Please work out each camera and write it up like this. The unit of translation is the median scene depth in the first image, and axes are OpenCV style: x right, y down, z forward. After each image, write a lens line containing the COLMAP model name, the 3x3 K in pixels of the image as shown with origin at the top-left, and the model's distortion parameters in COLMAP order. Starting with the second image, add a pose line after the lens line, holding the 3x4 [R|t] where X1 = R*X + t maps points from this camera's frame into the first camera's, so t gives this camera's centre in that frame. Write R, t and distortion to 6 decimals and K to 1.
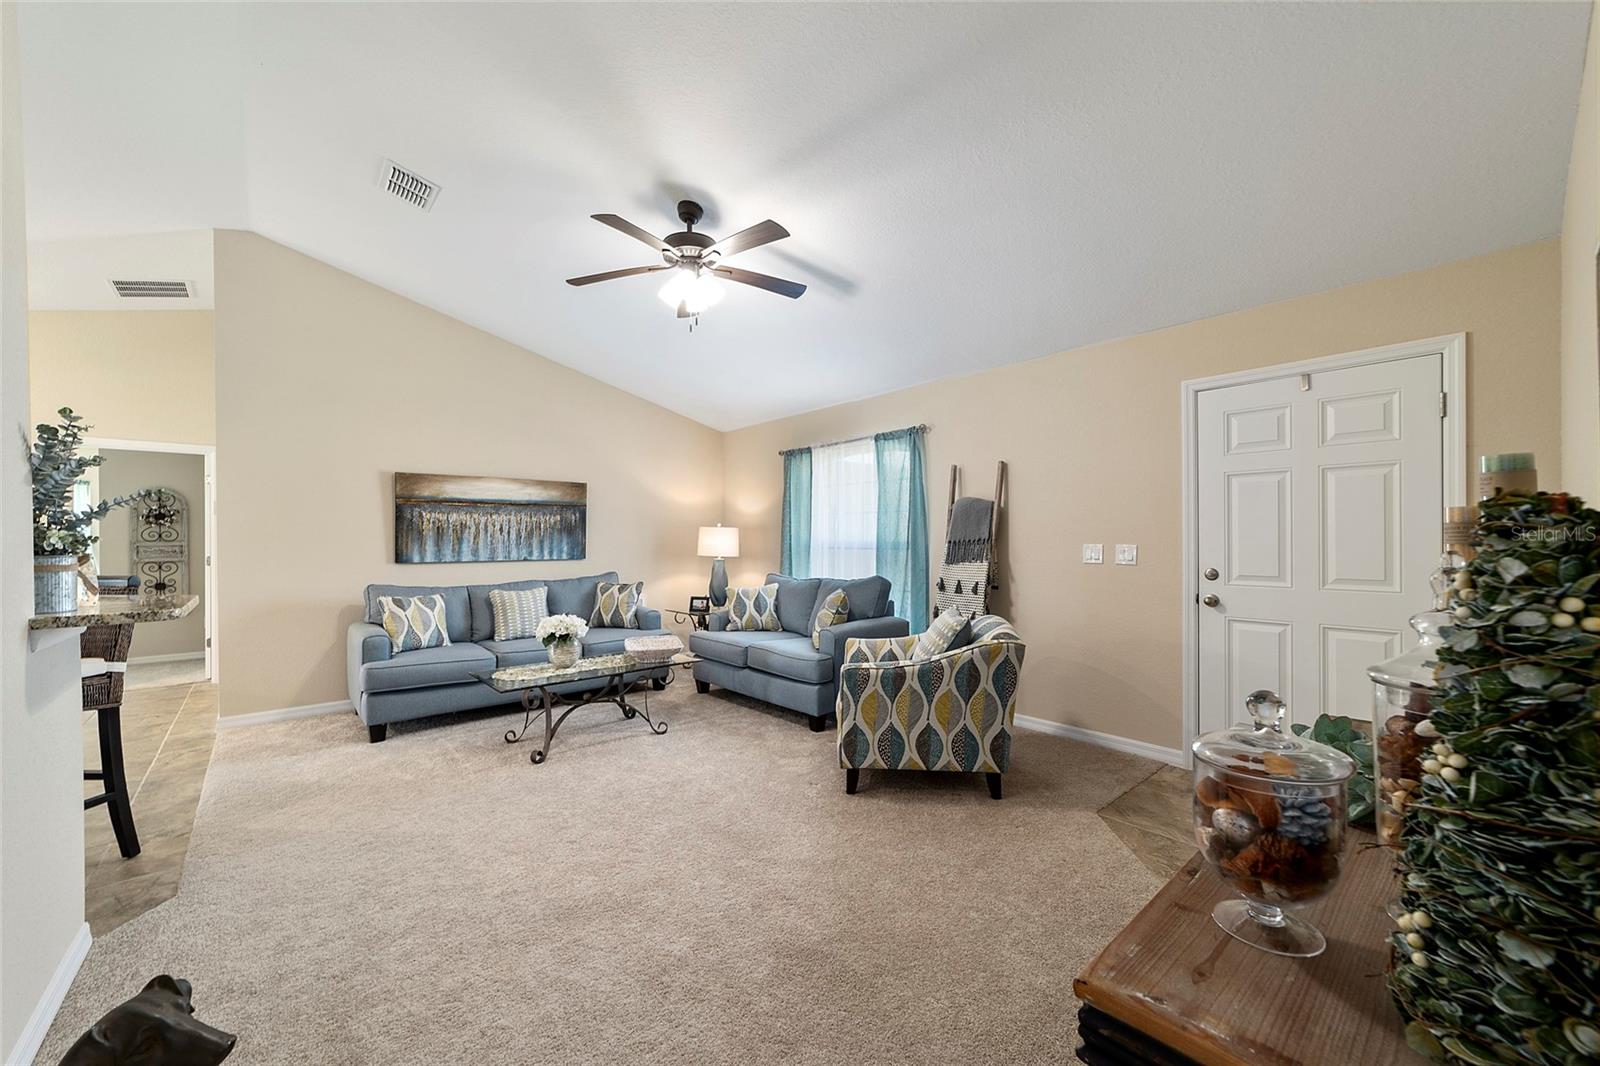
lens RADIAL K [[618.0, 0, 798.0], [0, 618.0, 538.7], [0, 0, 1]] dist [0.001426, 0.000327]
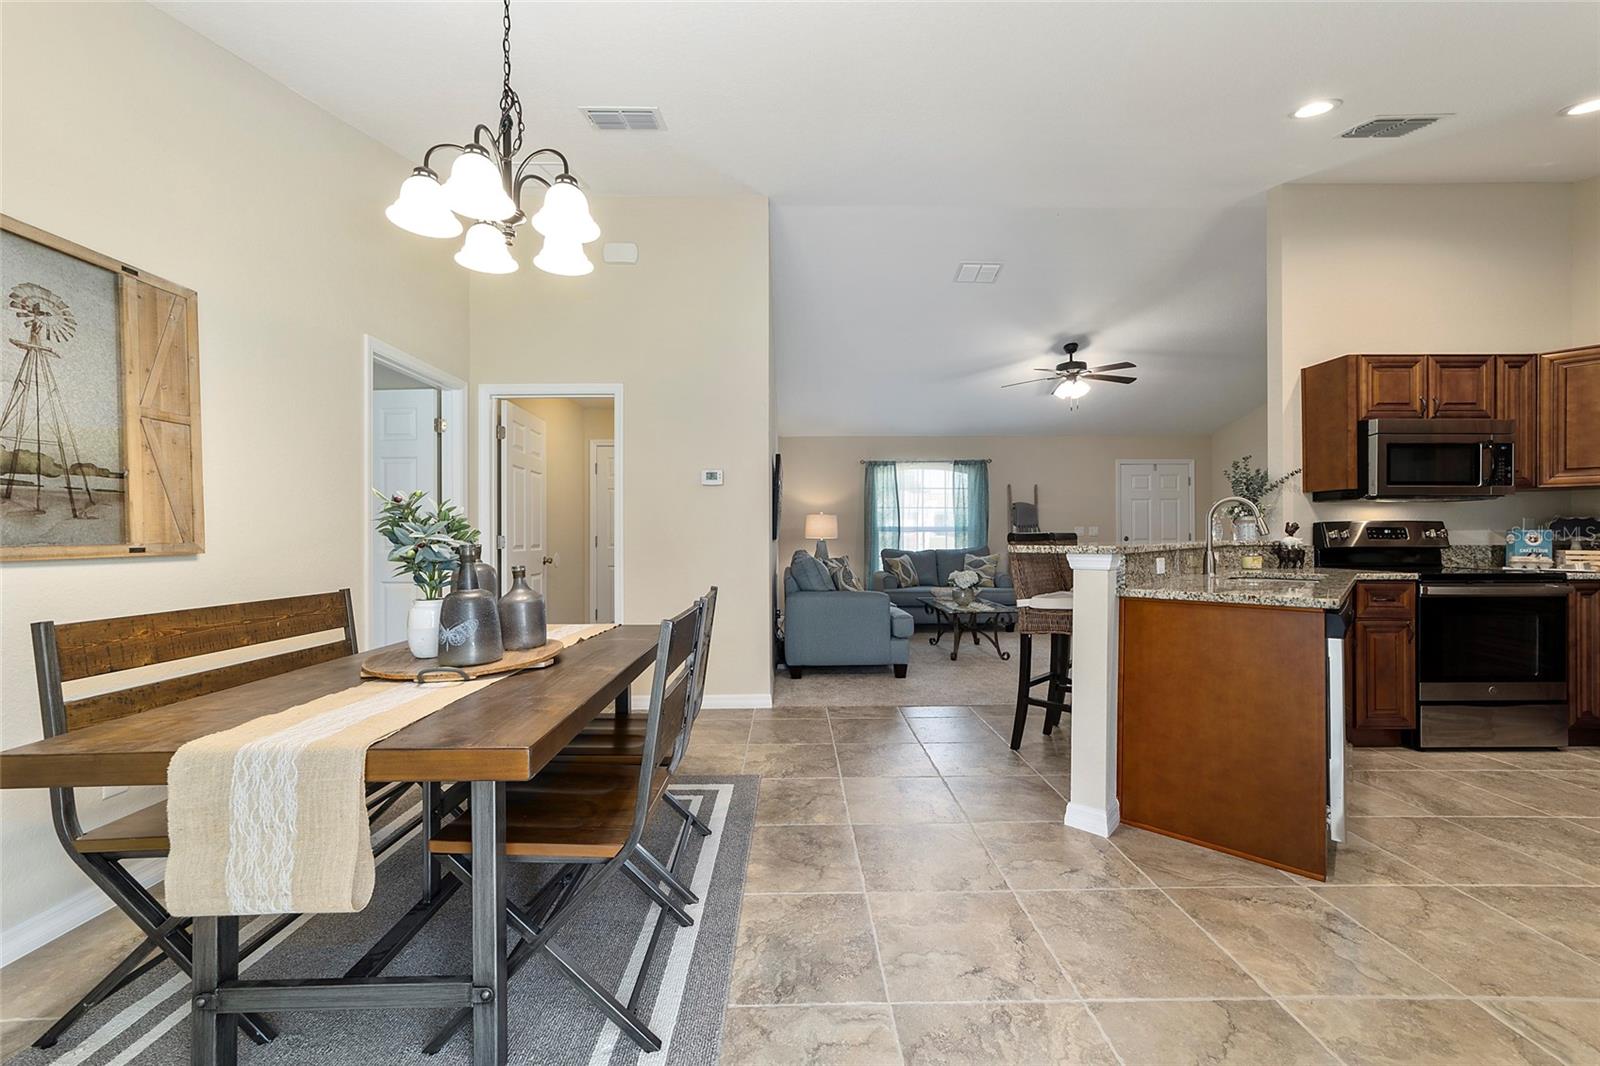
lens RADIAL K [[613.7, 0, 801.5], [0, 613.7, 538.3], [0, 0, 1]] dist [-0.012828, 0.008618]
pose [[0.643552, -0.000863, 0.765402, -1.352498], [0.002760, 0.999995, -0.001193, 0.037129], [-0.765398, 0.002880, 0.643551, 0.270388]]
